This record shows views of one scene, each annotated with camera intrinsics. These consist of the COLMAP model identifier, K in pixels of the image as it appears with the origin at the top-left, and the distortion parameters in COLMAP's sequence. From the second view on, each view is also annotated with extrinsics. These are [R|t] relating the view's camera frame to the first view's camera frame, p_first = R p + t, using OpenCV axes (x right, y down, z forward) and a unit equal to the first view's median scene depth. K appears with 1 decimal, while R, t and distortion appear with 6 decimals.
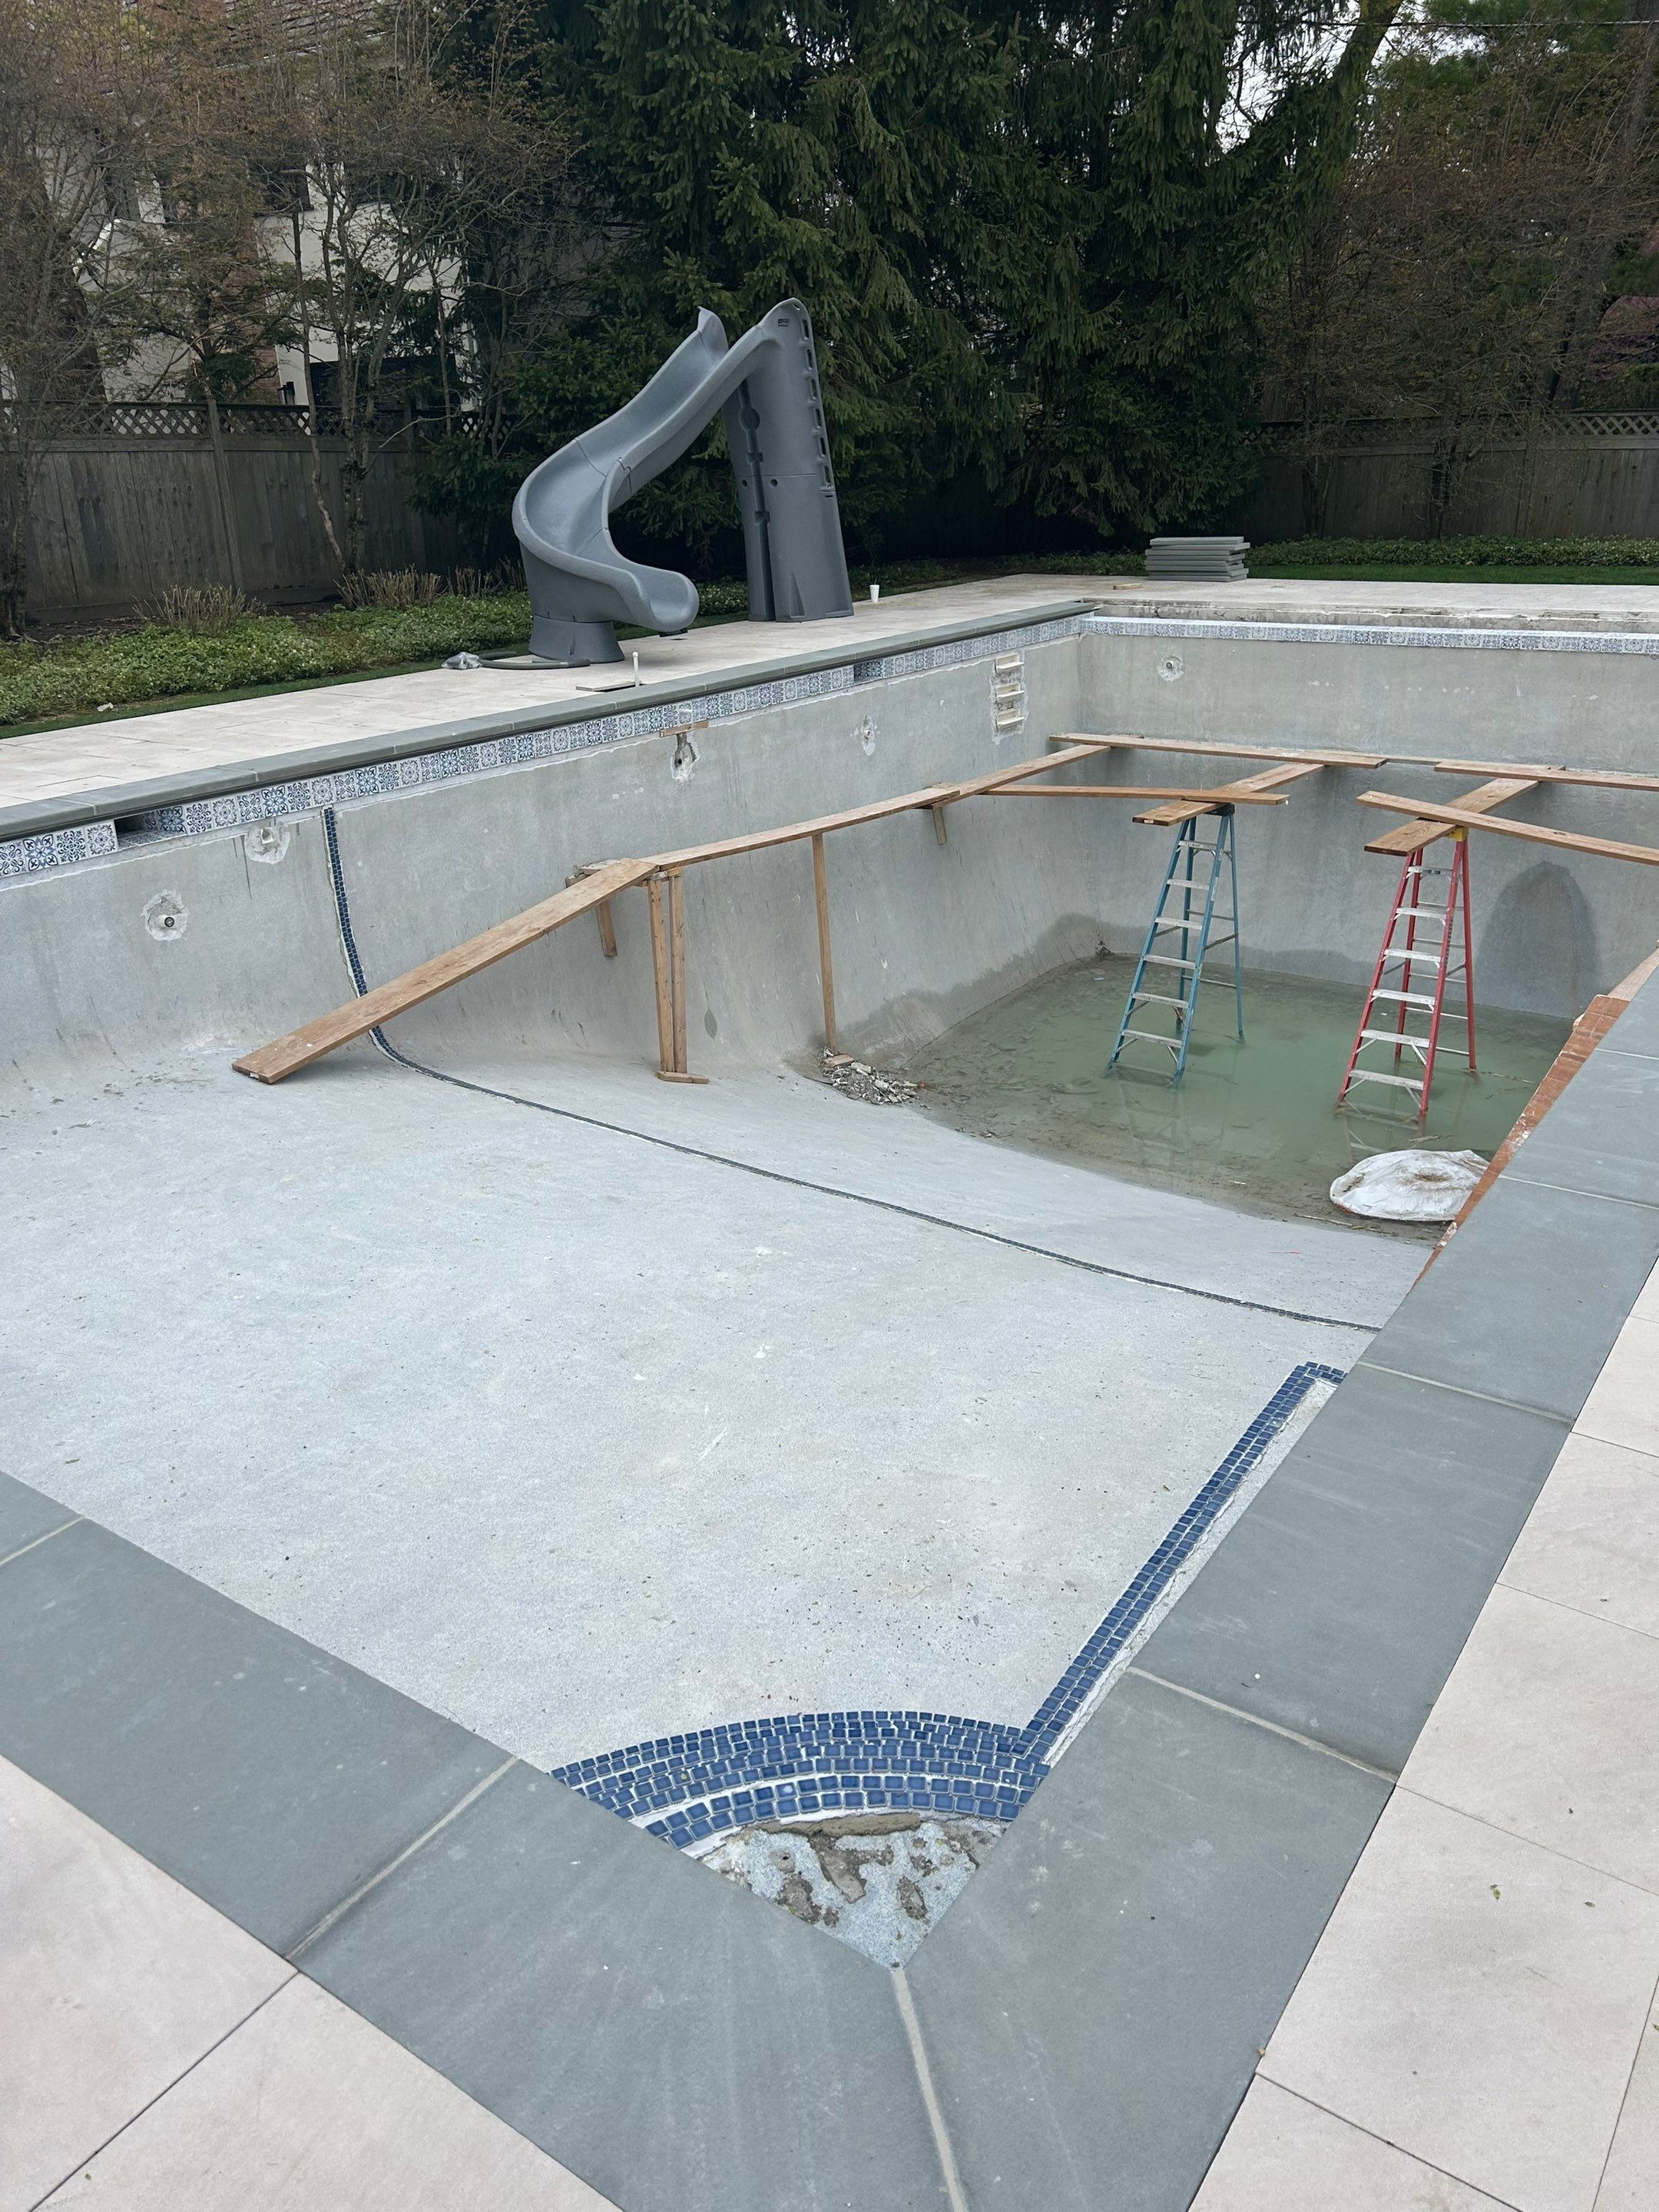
lens RADIAL K [[1658.1, 0, 833.0], [0, 1658.1, 1104.8], [0, 0, 1]] dist [0.013985, -0.033625]
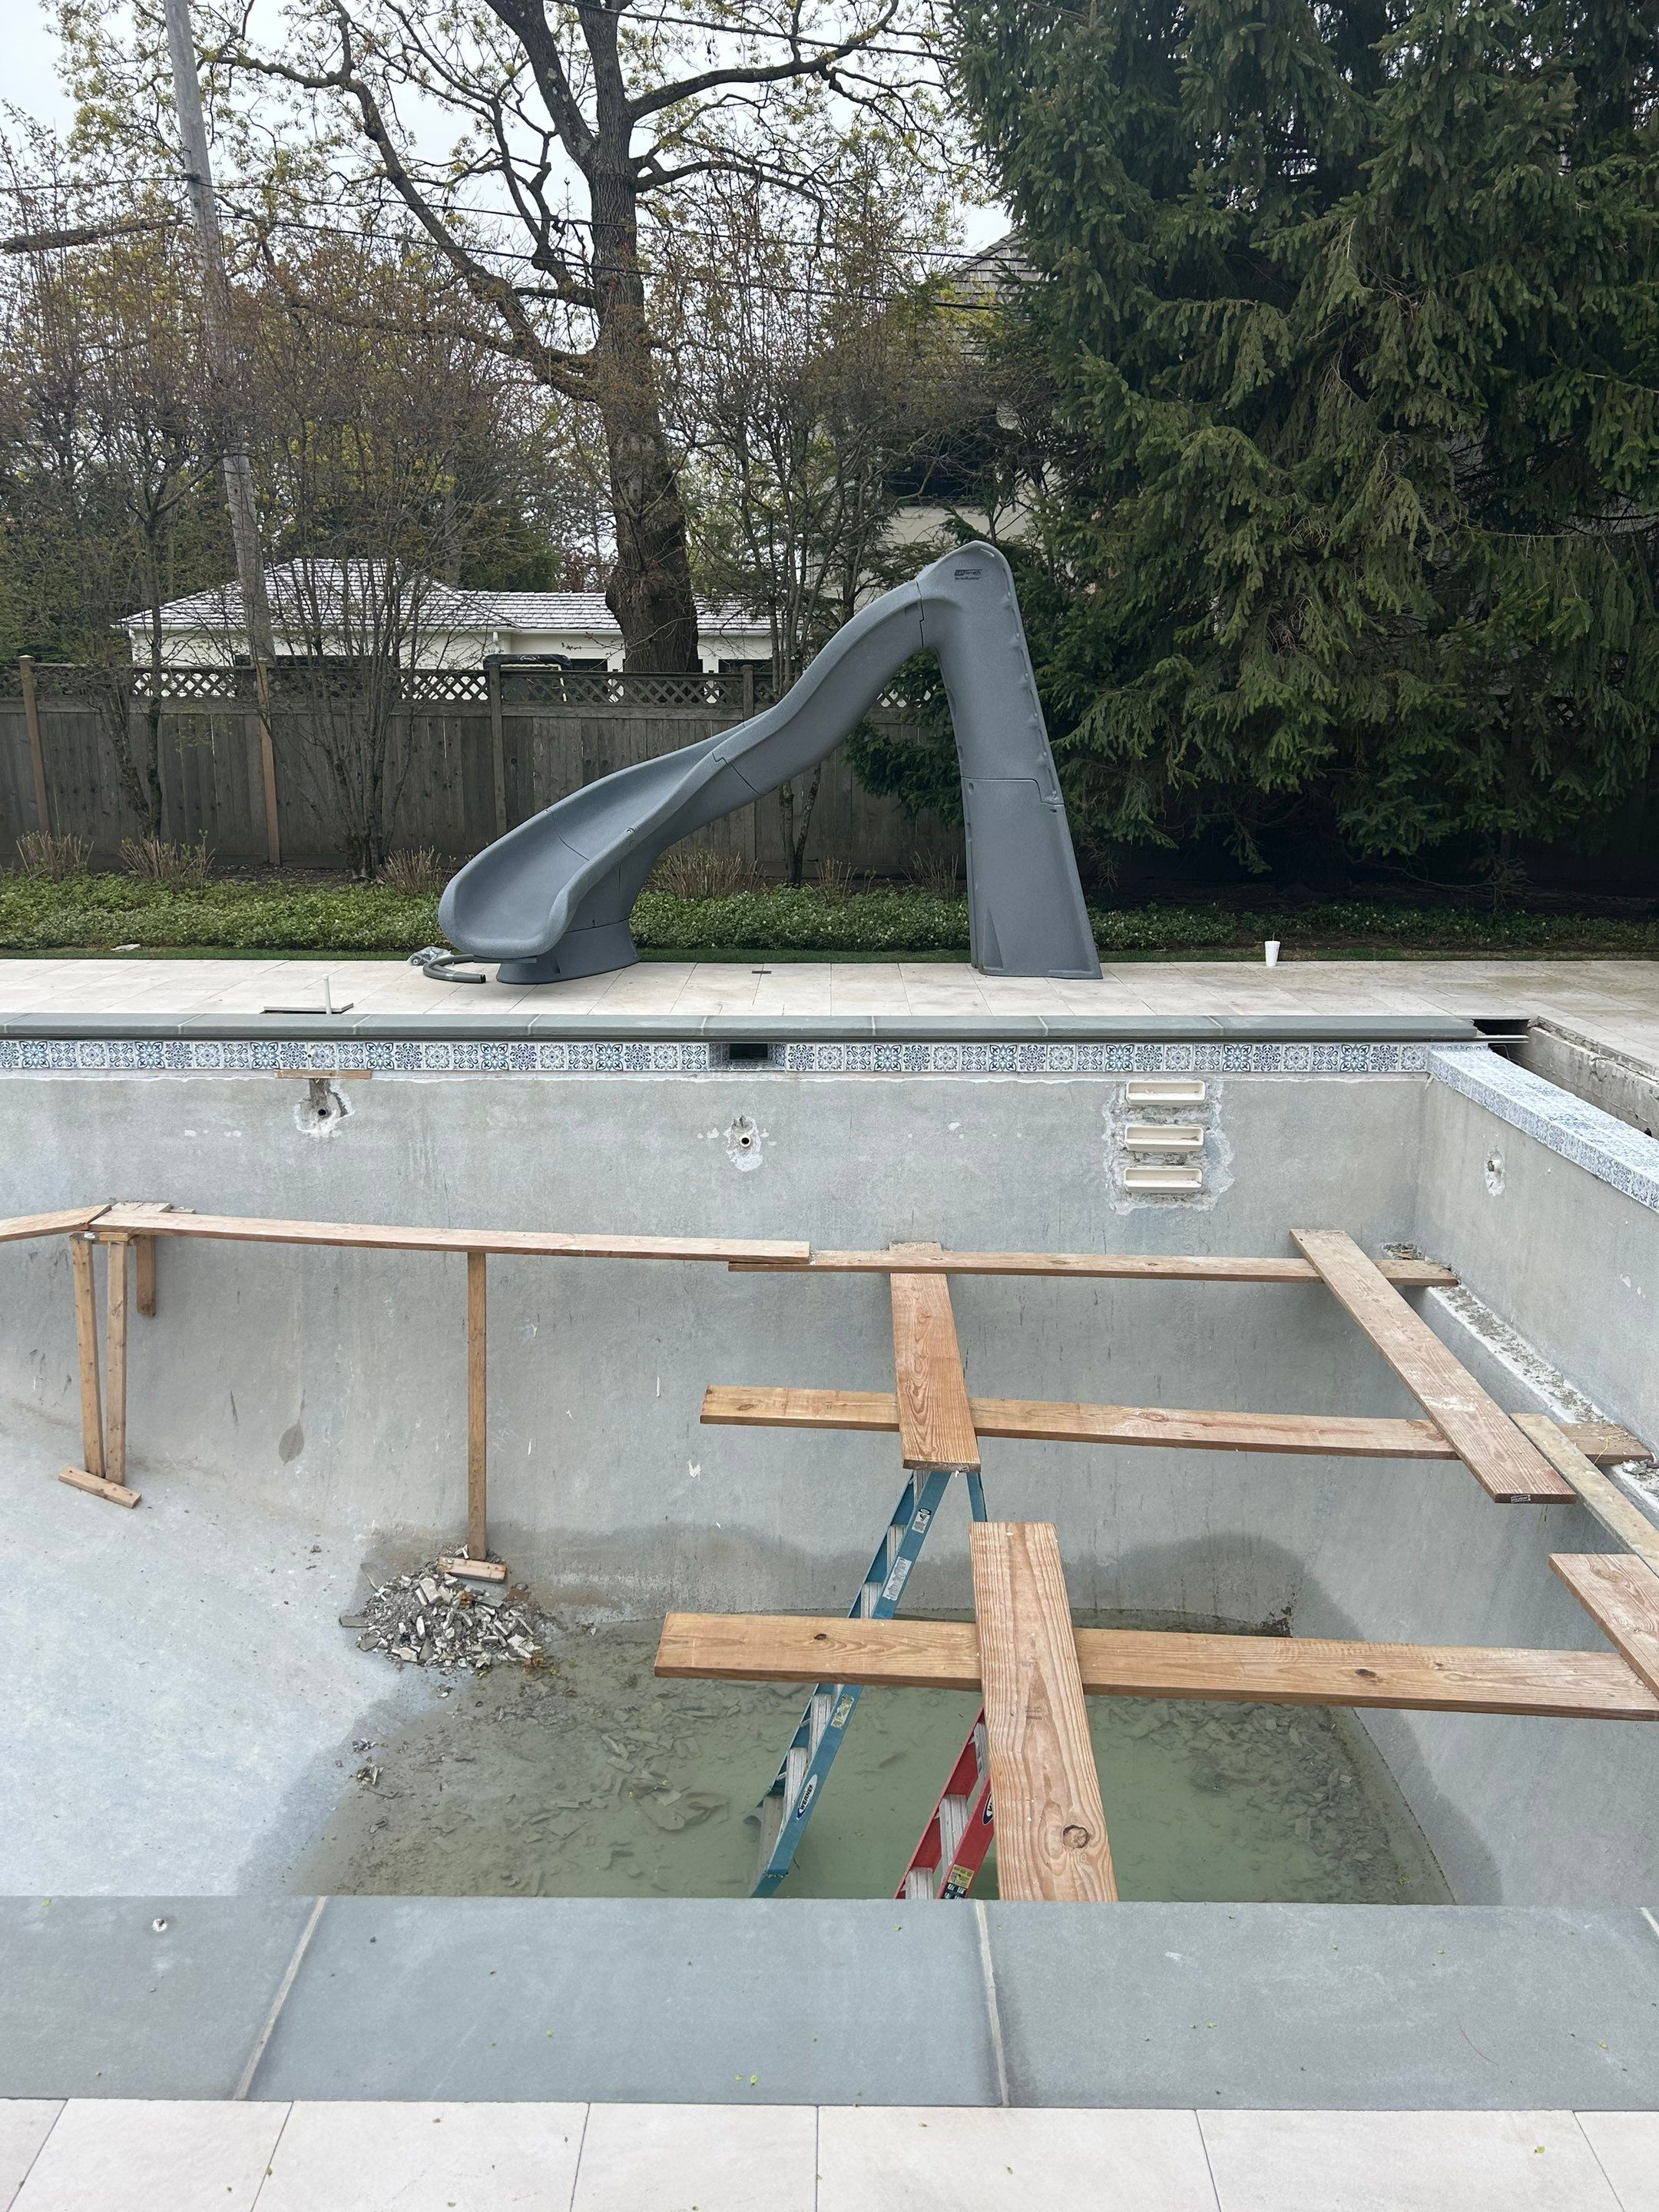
lens RADIAL K [[1658.1, 0, 832.9], [0, 1658.1, 1117.6], [0, 0, 1]] dist [0.013985, -0.033625]
pose [[0.585173, 0.238519, -0.775036, 0.577887], [-0.324982, 0.944633, 0.045342, -0.275299], [0.742939, 0.225340, 0.630288, 0.581473]]
